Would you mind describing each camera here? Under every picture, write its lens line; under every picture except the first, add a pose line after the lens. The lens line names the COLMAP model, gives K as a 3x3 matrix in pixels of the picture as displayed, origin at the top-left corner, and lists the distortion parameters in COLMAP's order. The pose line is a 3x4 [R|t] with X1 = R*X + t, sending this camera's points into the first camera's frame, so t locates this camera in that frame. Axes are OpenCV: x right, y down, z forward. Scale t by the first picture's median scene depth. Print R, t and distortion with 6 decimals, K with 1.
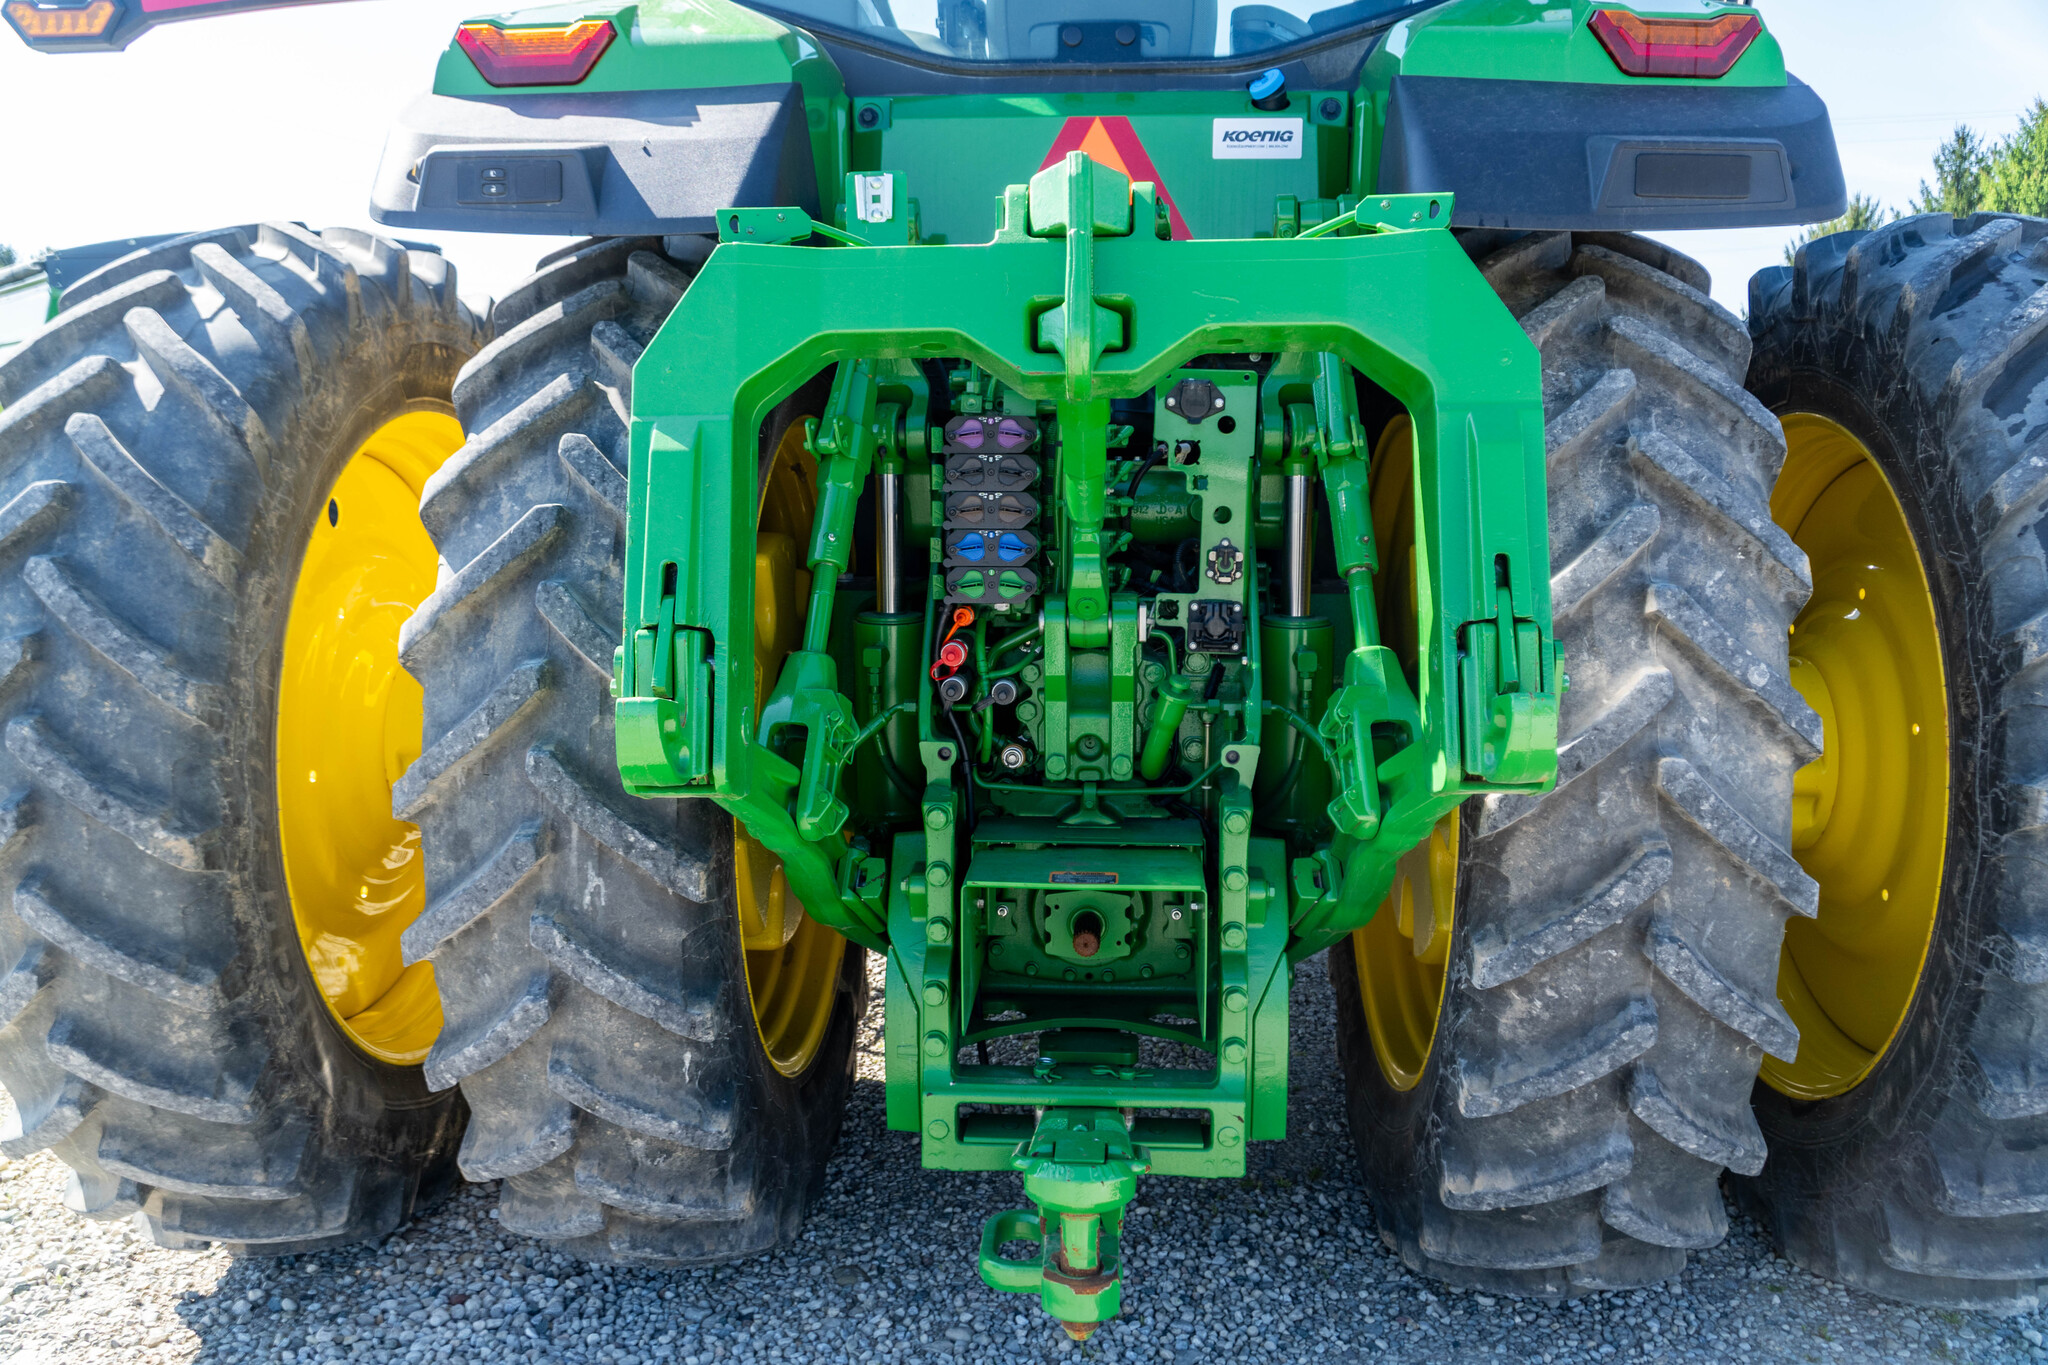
lens RADIAL K [[1629.5, 0, 1024.0], [0, 1629.5, 682.5], [0, 0, 1]] dist [0.003197, 0.002010]
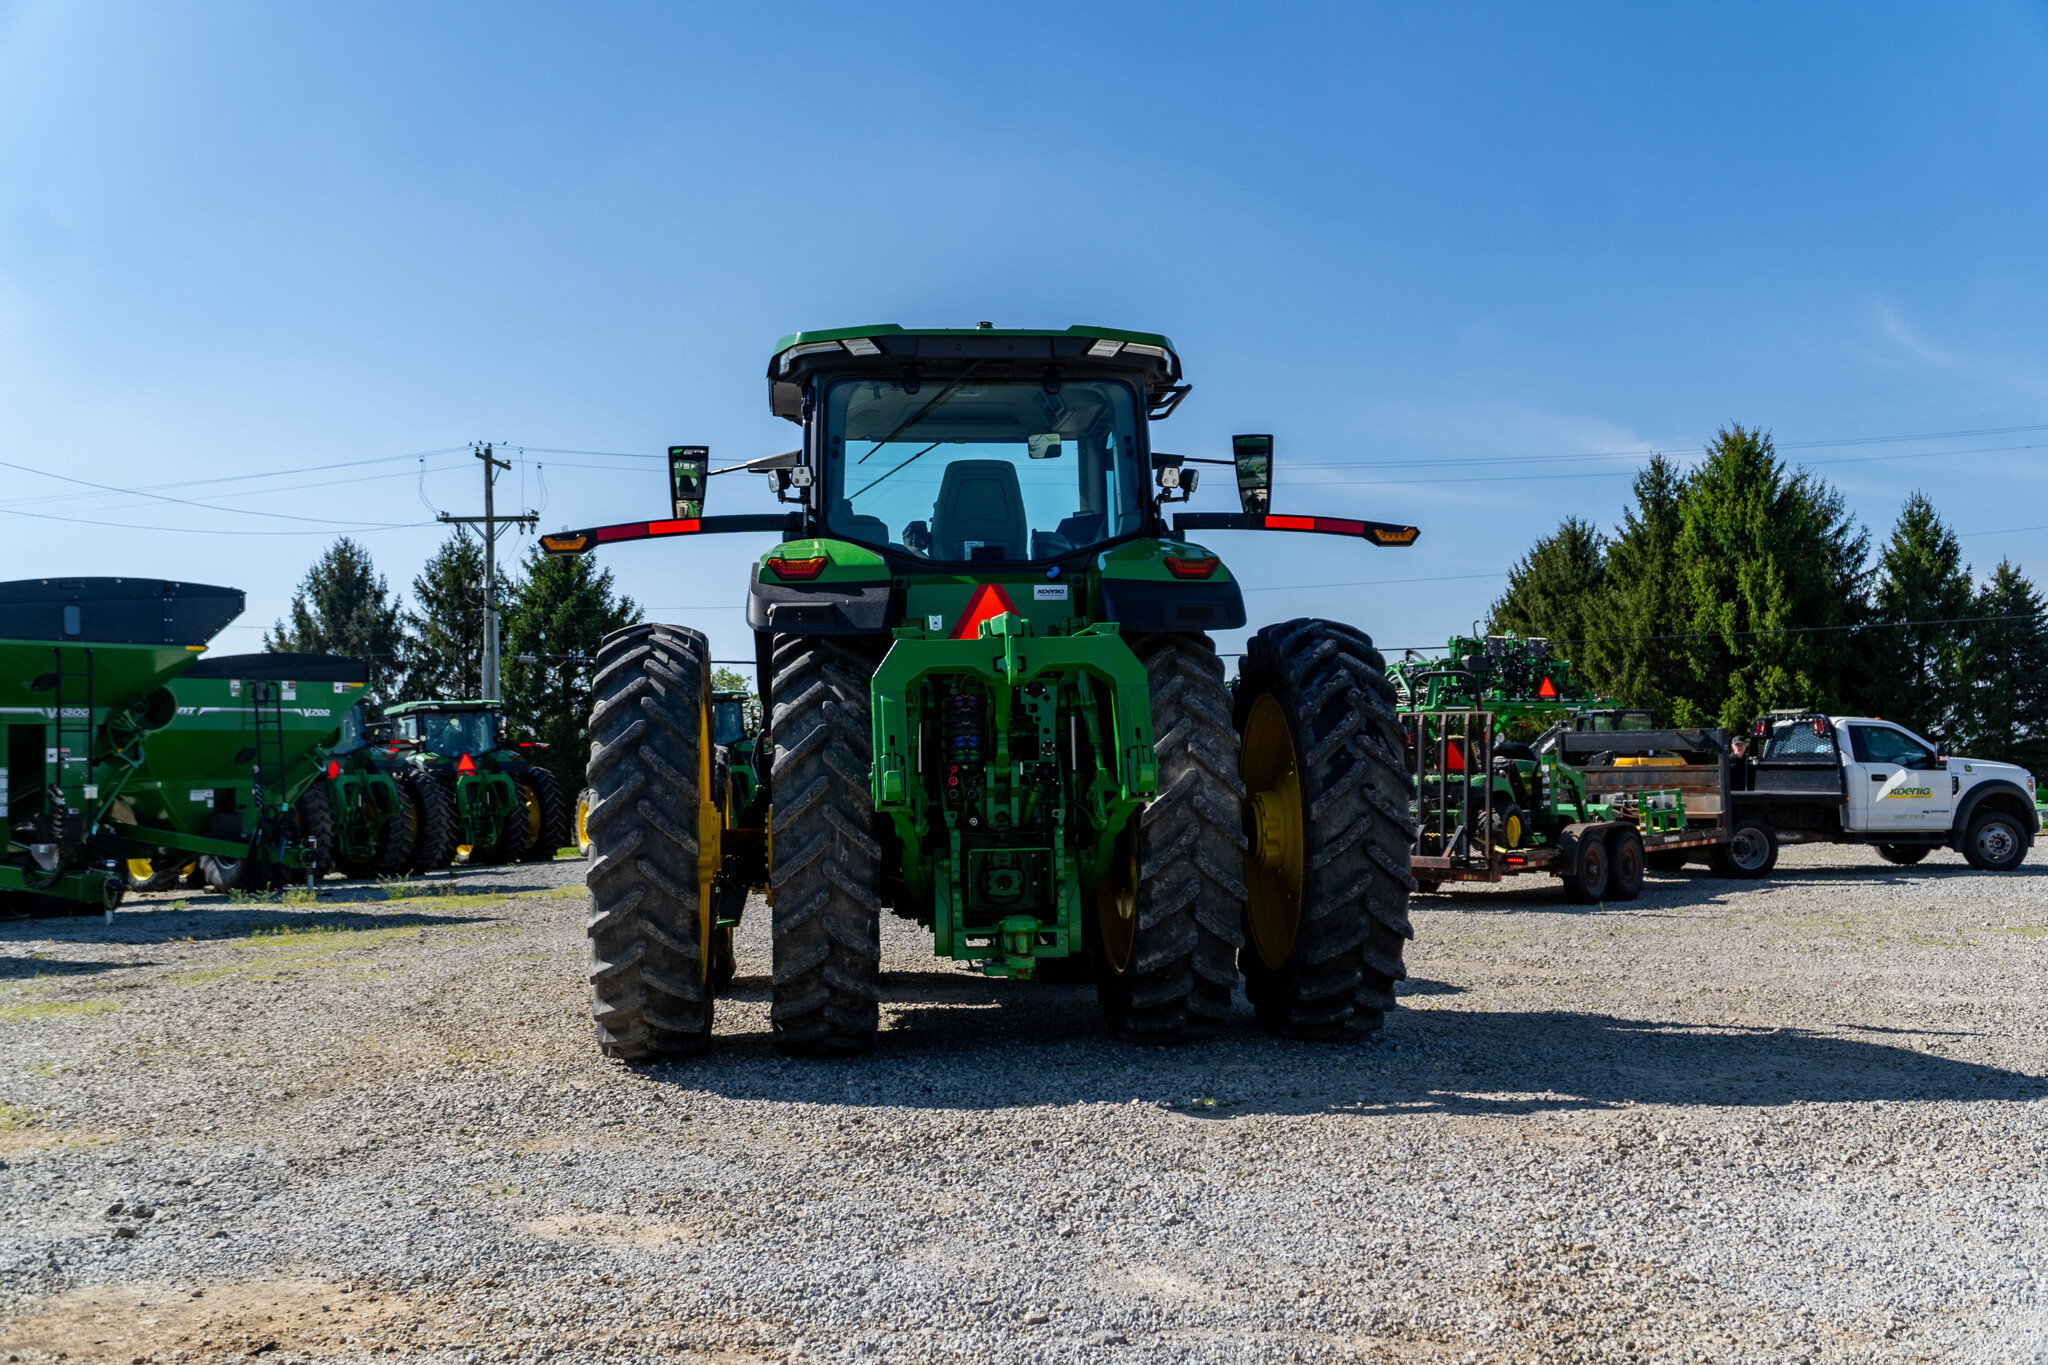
lens RADIAL K [[1966.7, 0, 1024.0], [0, 1966.7, 682.5], [0, 0, 1]] dist [0.058128, -0.004918]
pose [[0.986050, -0.010358, 0.166129, -0.509481], [0.043352, 0.979597, -0.196240, 0.510363], [-0.160707, 0.200704, 0.966380, -2.414862]]
